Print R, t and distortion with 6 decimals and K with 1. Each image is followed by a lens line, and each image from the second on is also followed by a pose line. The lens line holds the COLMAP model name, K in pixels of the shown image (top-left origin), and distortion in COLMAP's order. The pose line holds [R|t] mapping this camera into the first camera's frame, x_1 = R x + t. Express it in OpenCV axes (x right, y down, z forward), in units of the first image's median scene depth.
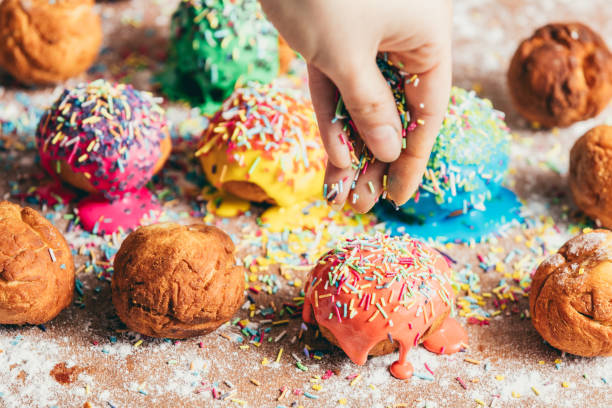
lens RADIAL K [[3804.0, 0, 306.0], [0, 3804.0, 204.0], [0, 0, 1]] dist [-0.265067, 11.917727]
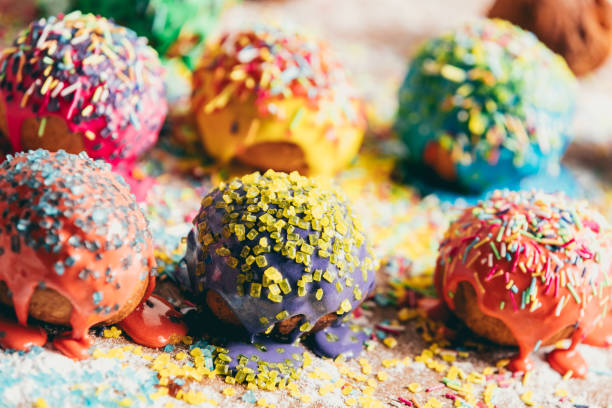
lens RADIAL K [[3804.0, 0, 306.0], [0, 3804.0, 204.0], [0, 0, 1]] dist [-0.265067, 11.917727]
pose [[0.905371, -0.022238, 0.424039, -0.330395], [0.062478, 0.994735, -0.081232, 0.067622], [-0.420000, 0.100038, 0.901993, 0.323317]]
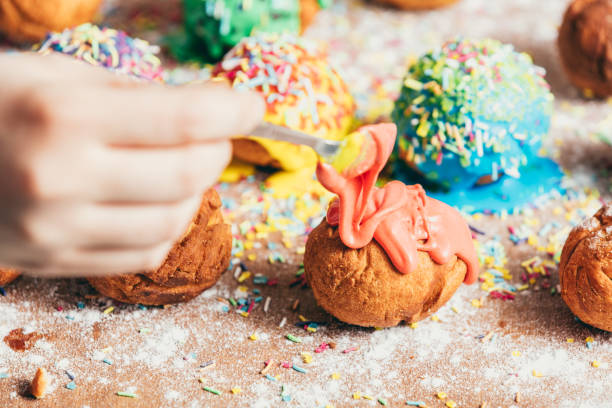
lens RADIAL K [[3804.0, 0, 306.0], [0, 3804.0, 204.0], [0, 0, 1]] dist [-0.265067, 11.917727]
pose [[0.997301, 0.016553, -0.071528, 0.061254], [-0.021039, 0.997827, -0.062434, 0.063829], [0.070340, 0.063771, 0.995483, 0.126879]]
